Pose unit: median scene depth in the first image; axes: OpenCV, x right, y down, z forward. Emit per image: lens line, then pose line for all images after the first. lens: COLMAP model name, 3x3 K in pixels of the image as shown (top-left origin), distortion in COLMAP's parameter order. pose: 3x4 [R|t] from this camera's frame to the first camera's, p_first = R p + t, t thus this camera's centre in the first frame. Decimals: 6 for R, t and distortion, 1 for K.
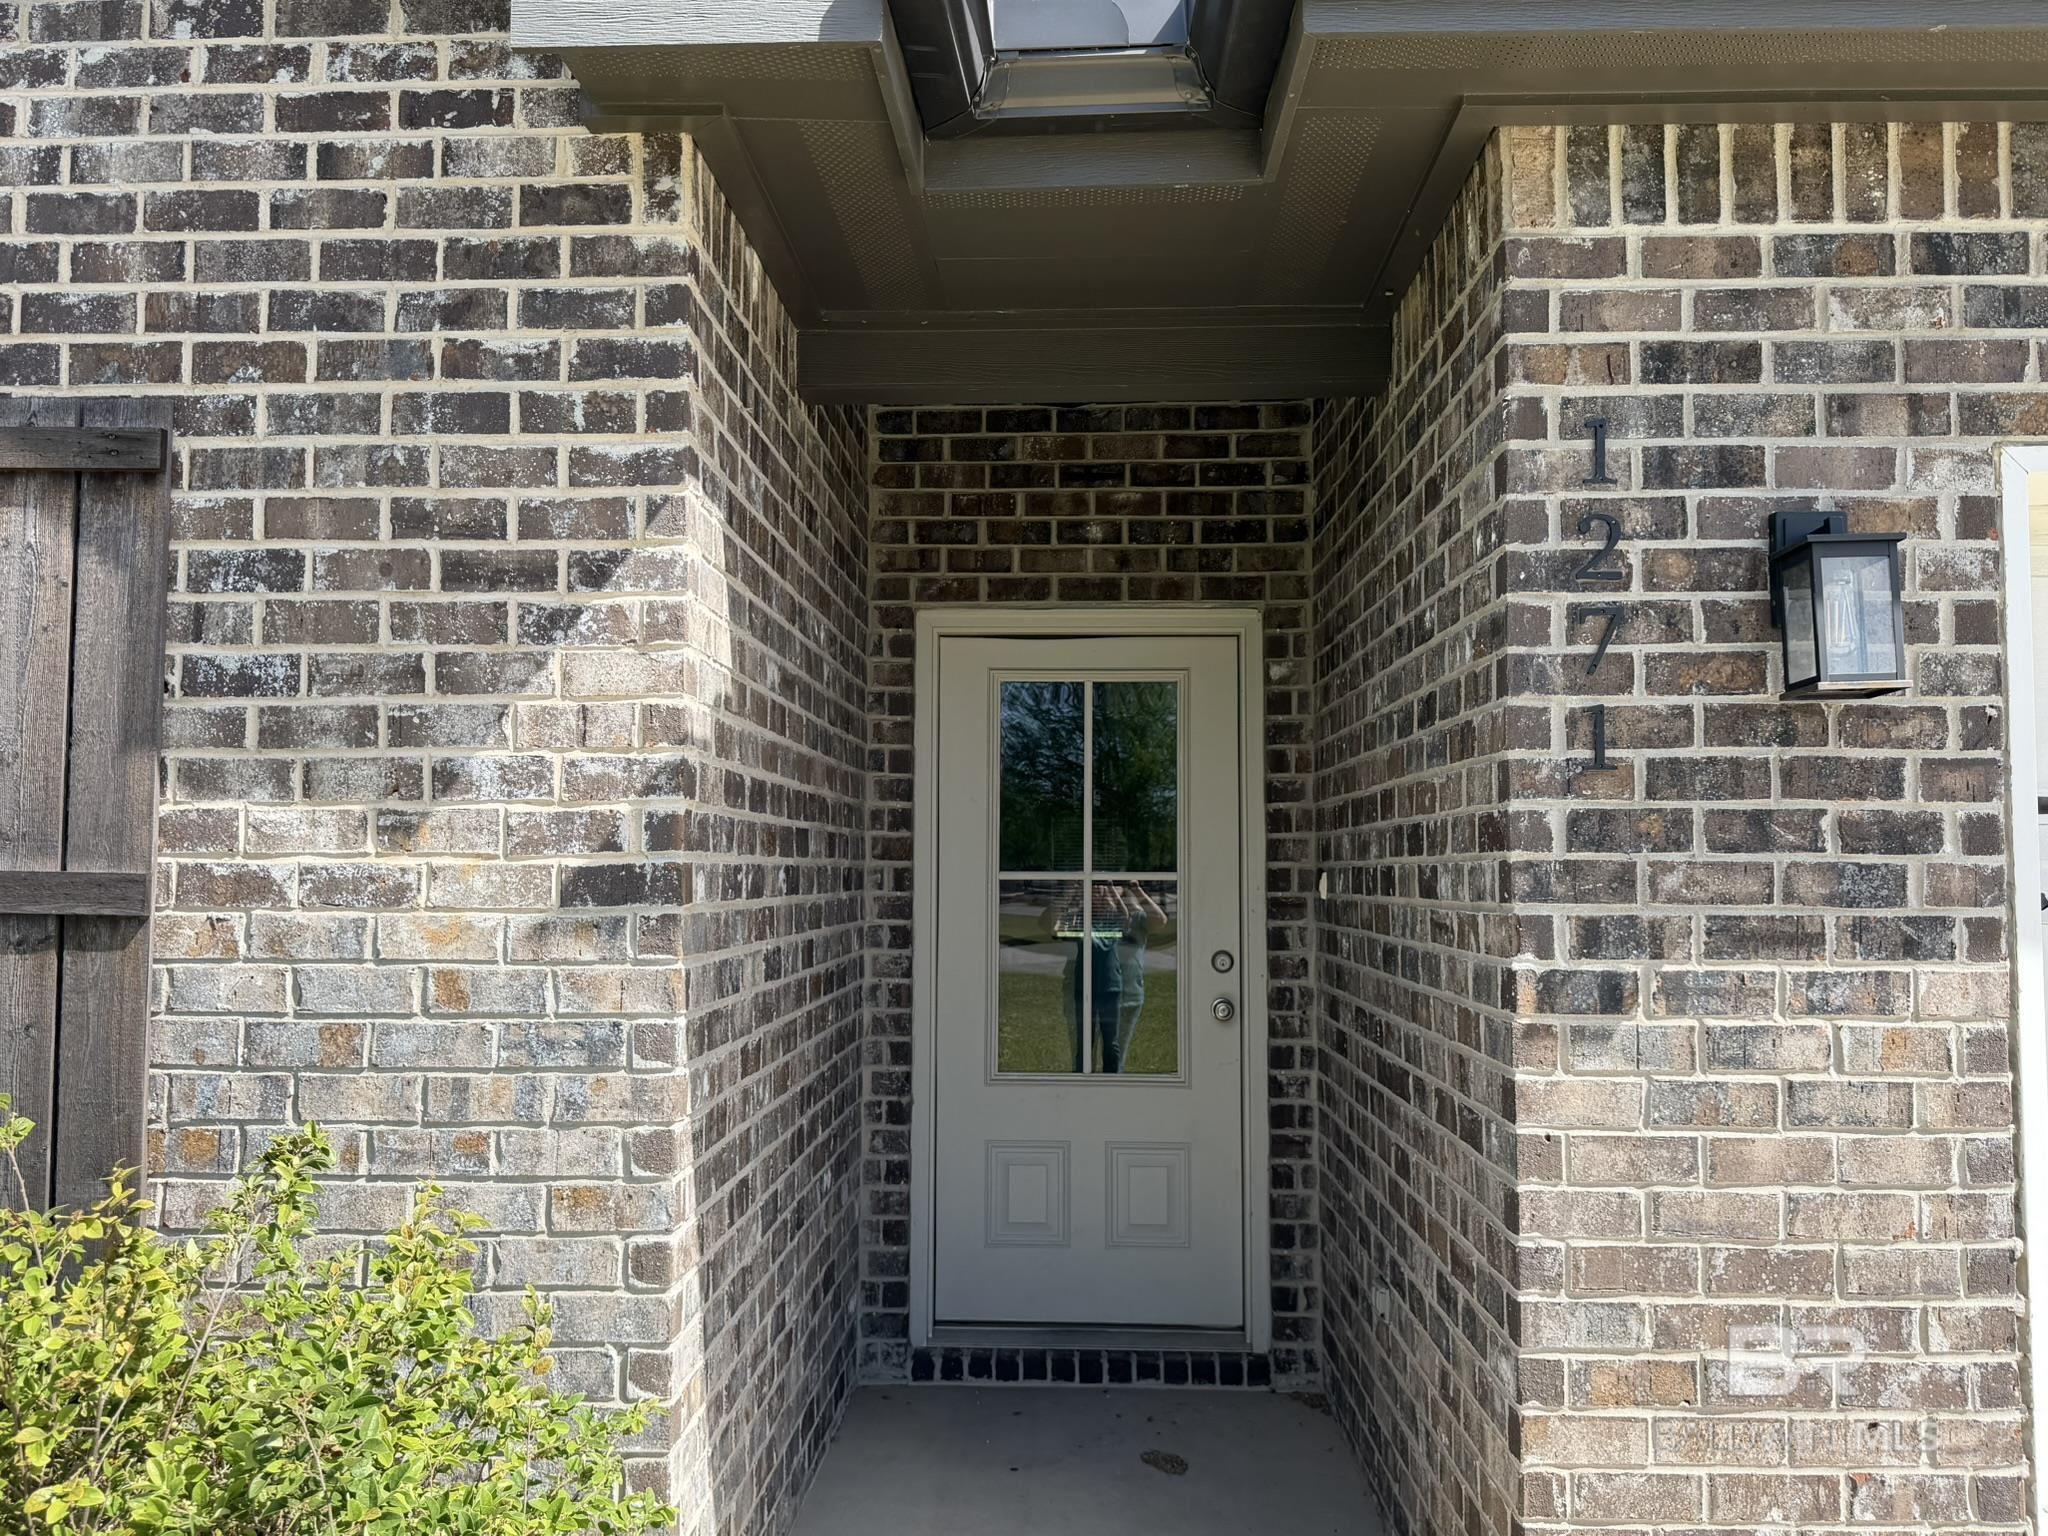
lens RADIAL K [[1655.3, 0, 1021.8], [0, 1655.3, 775.1], [0, 0, 1]] dist [0.035375, -0.059883]
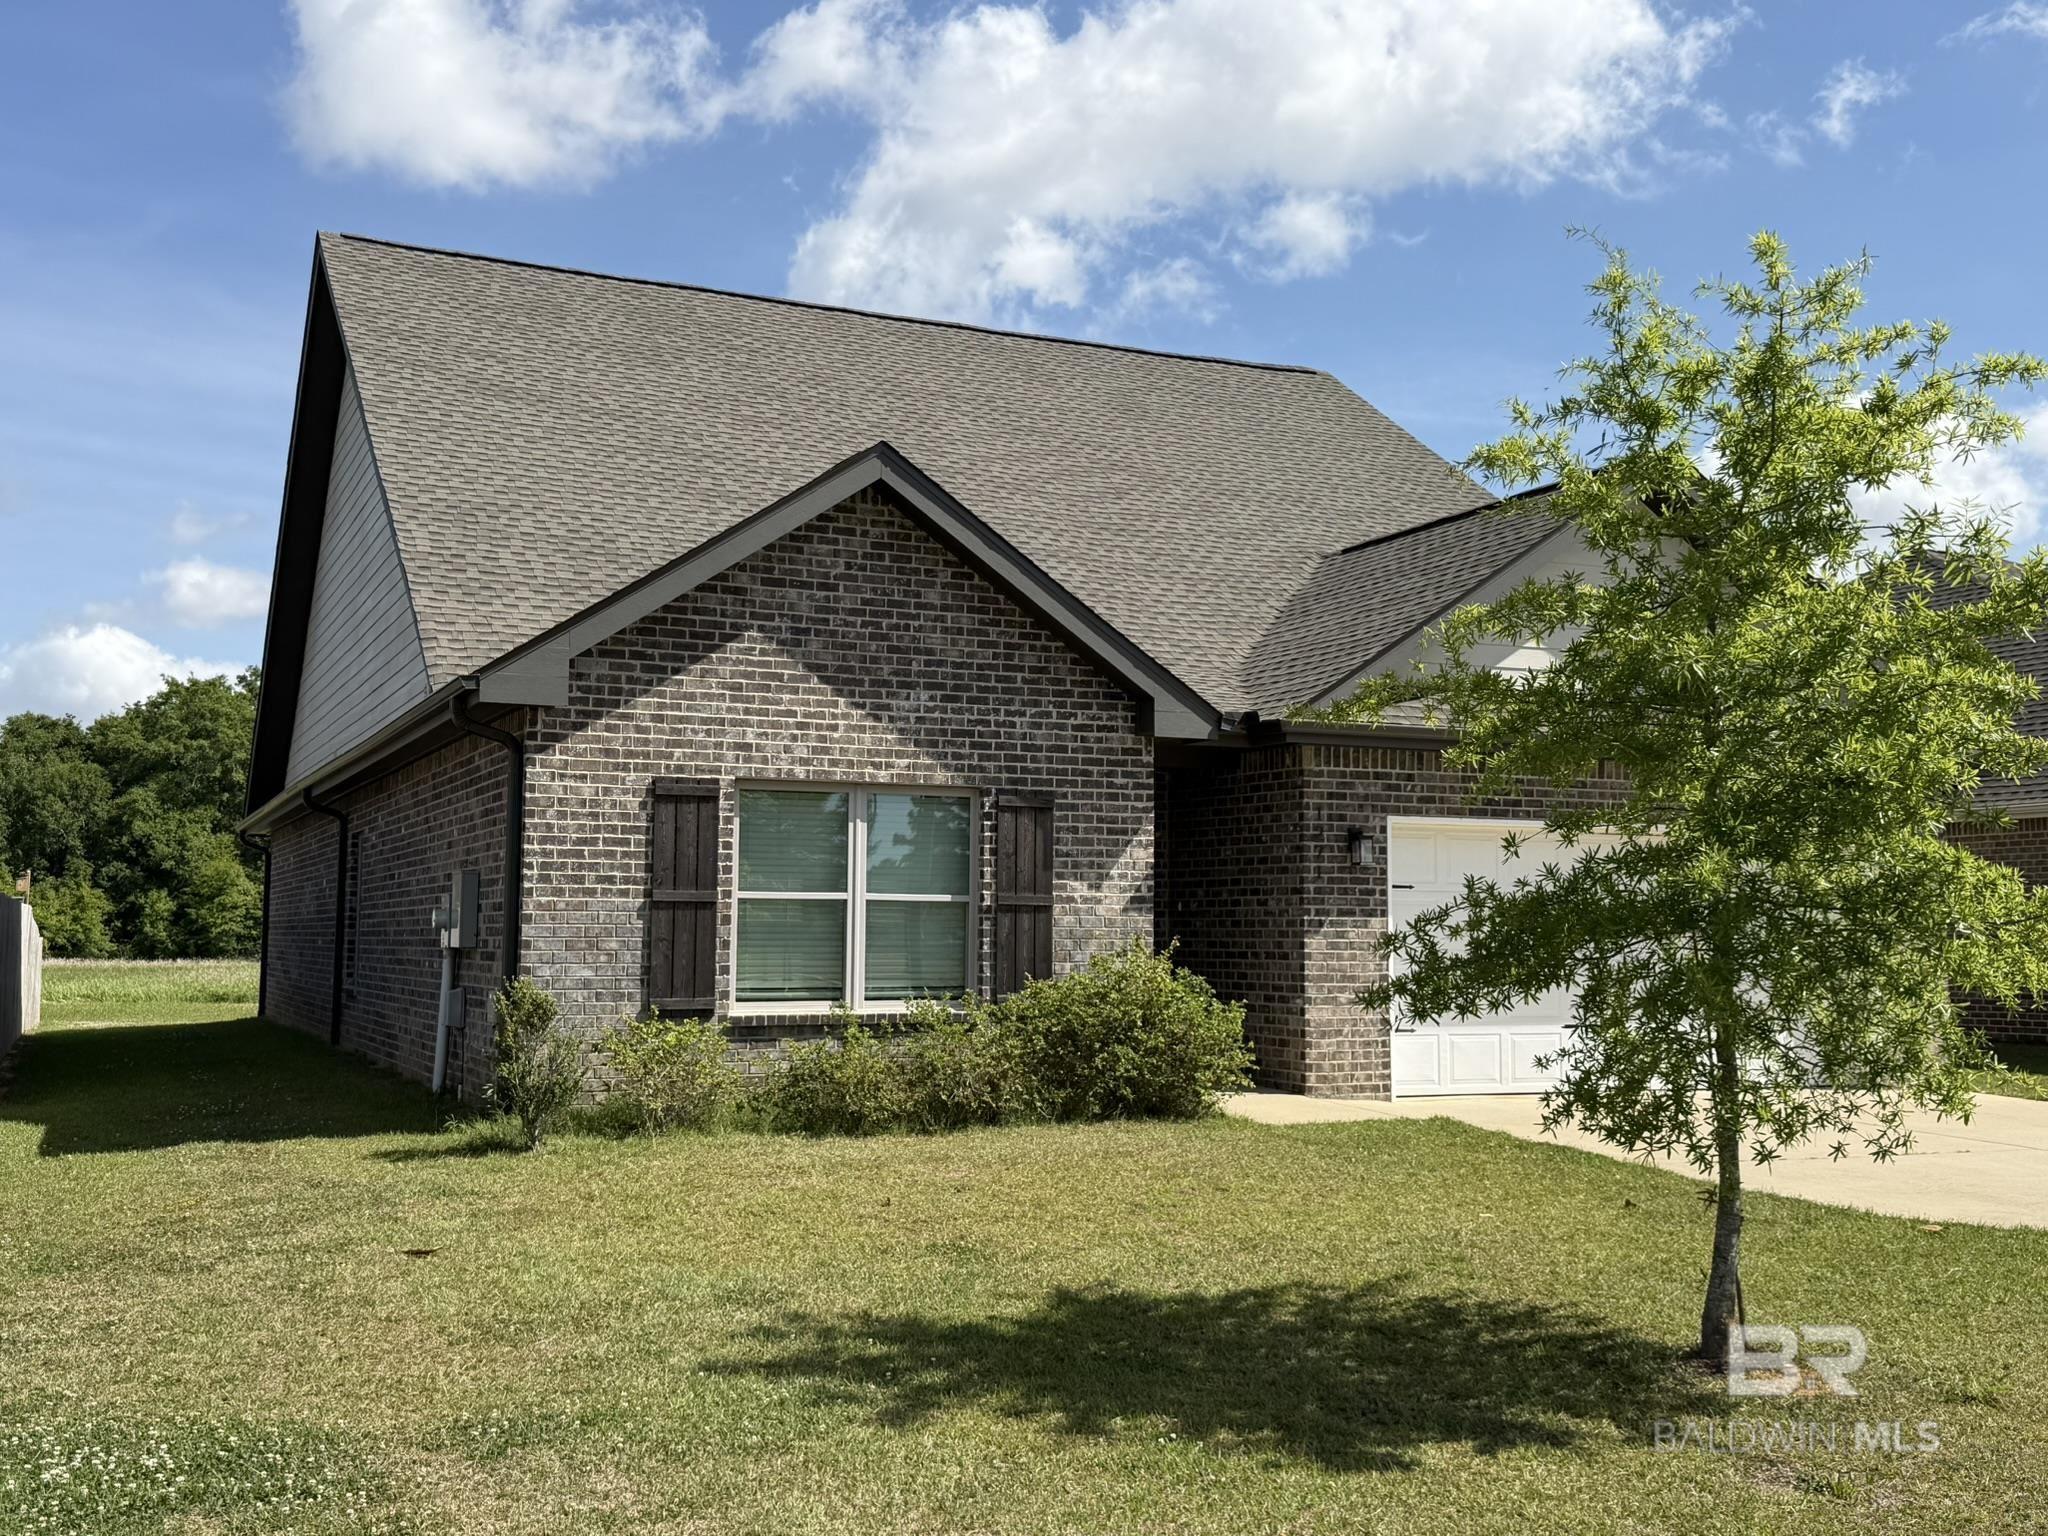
lens RADIAL K [[2082.6, 0, 1024.0], [0, 2082.6, 768.0], [0, 0, 1]] dist [0.138073, -0.196517]
pose [[0.896415, 0.037406, 0.441634, -3.122381], [-0.028200, 0.999227, -0.027395, -0.133517], [-0.442317, 0.012103, 0.896777, -4.094156]]
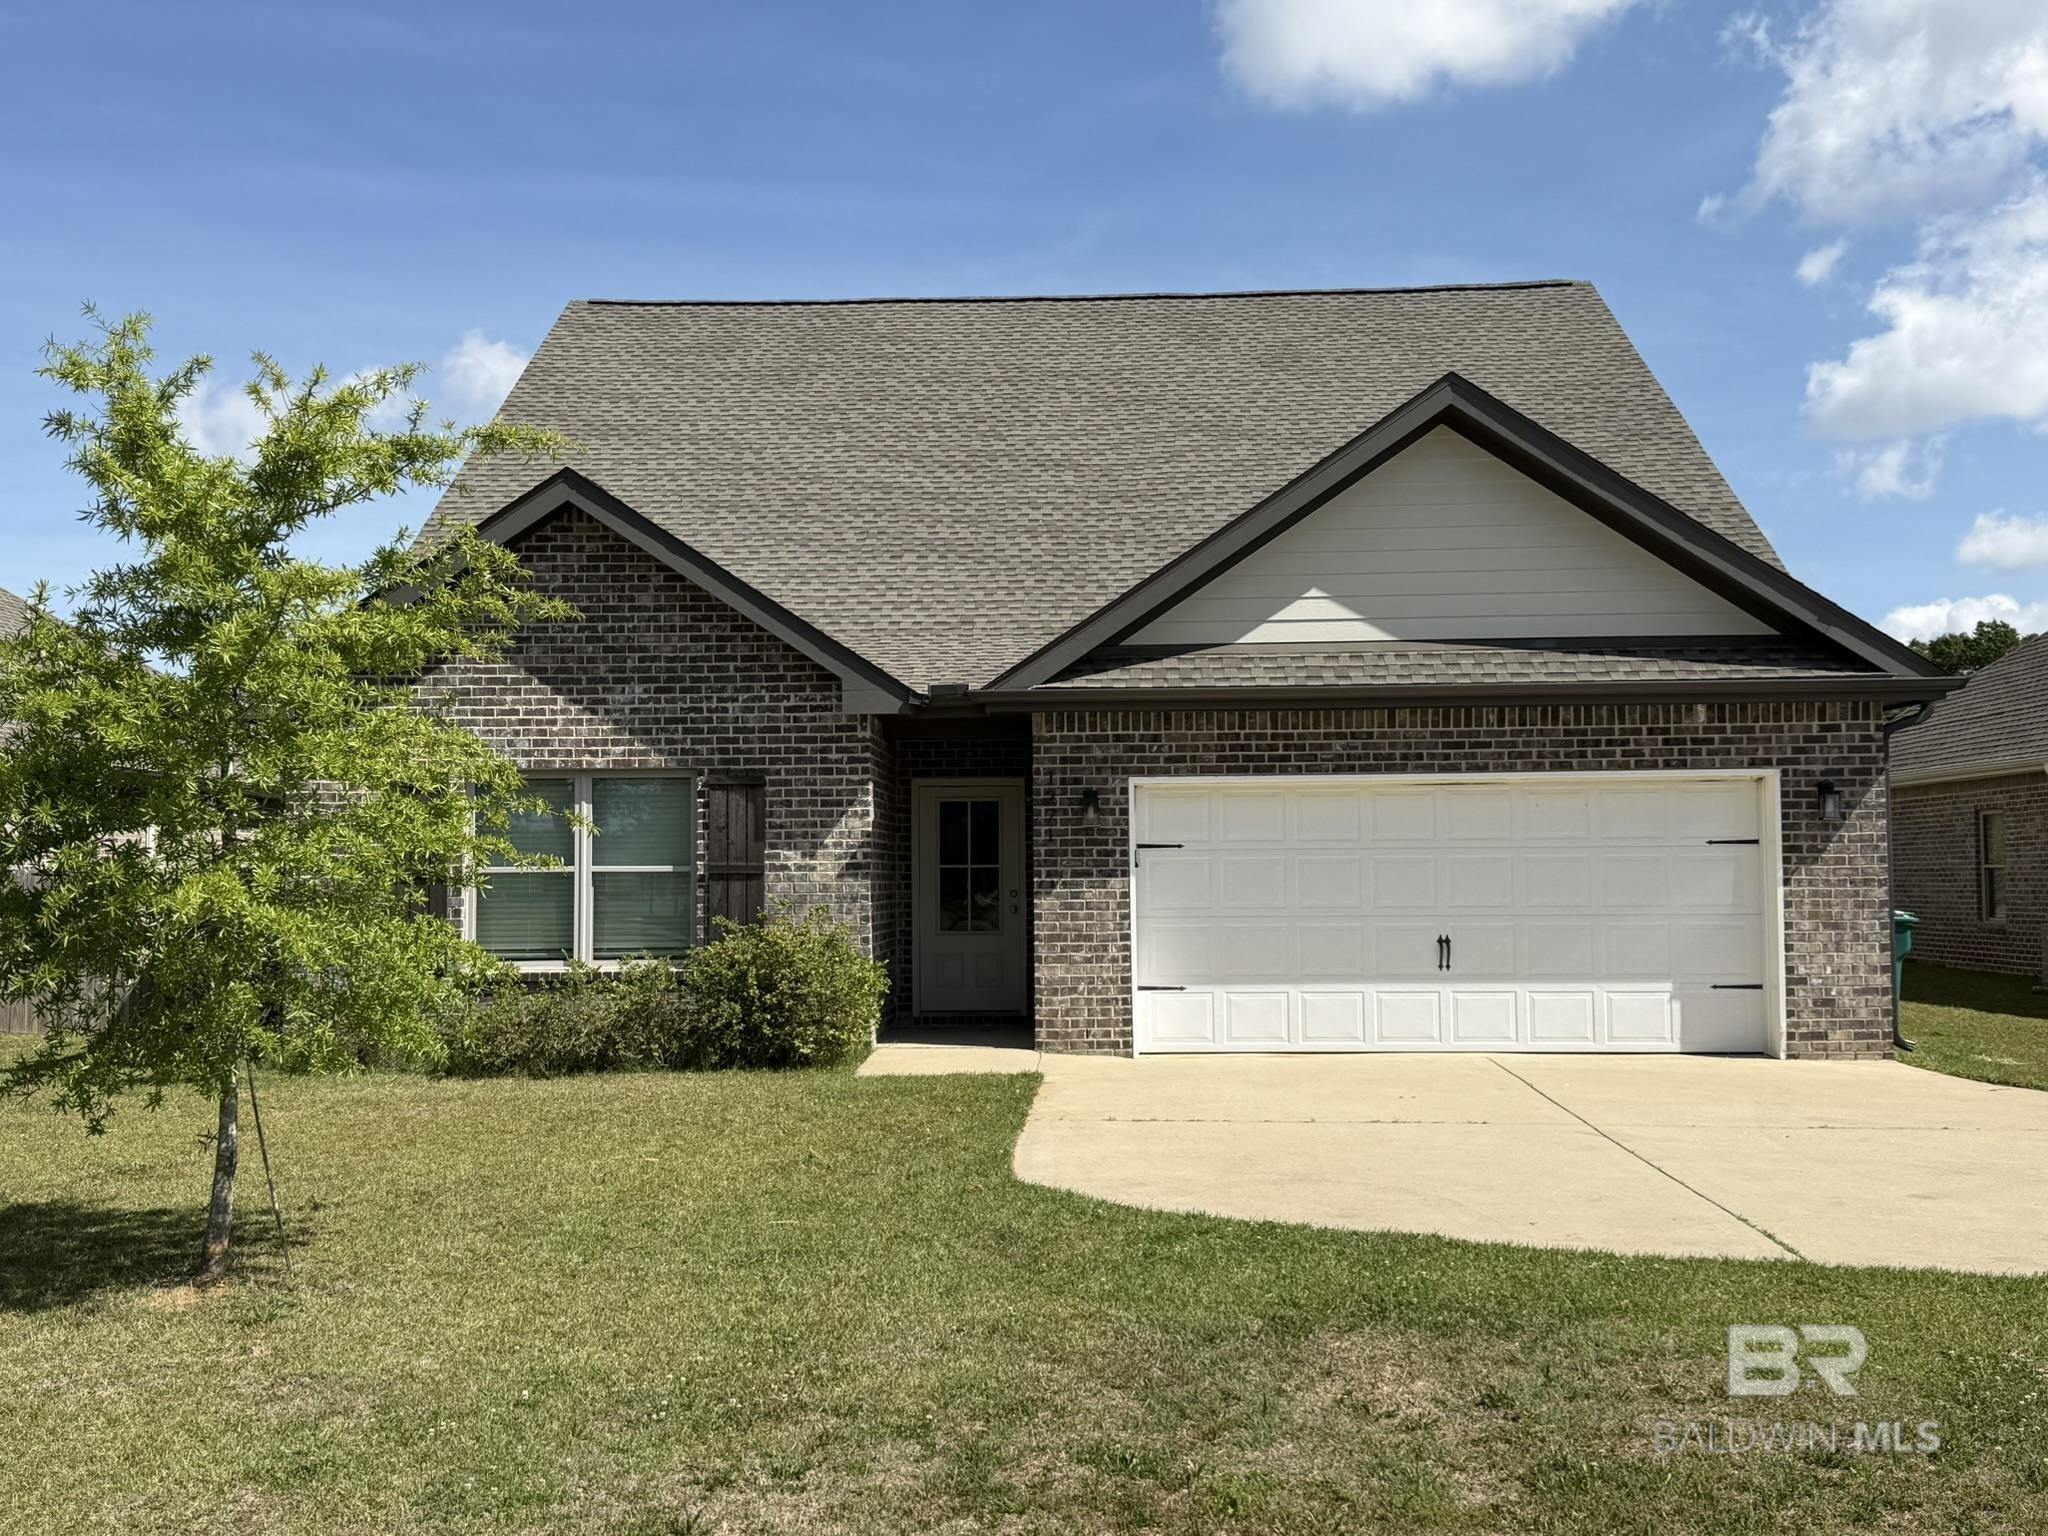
lens RADIAL K [[2082.6, 0, 1024.0], [0, 2082.6, 768.0], [0, 0, 1]] dist [0.138073, -0.196517]
pose [[0.999923, -0.010949, 0.005833, 0.225089], [0.010926, 0.999933, 0.003933, -0.247536], [-0.005876, -0.003869, 0.999975, -5.264095]]
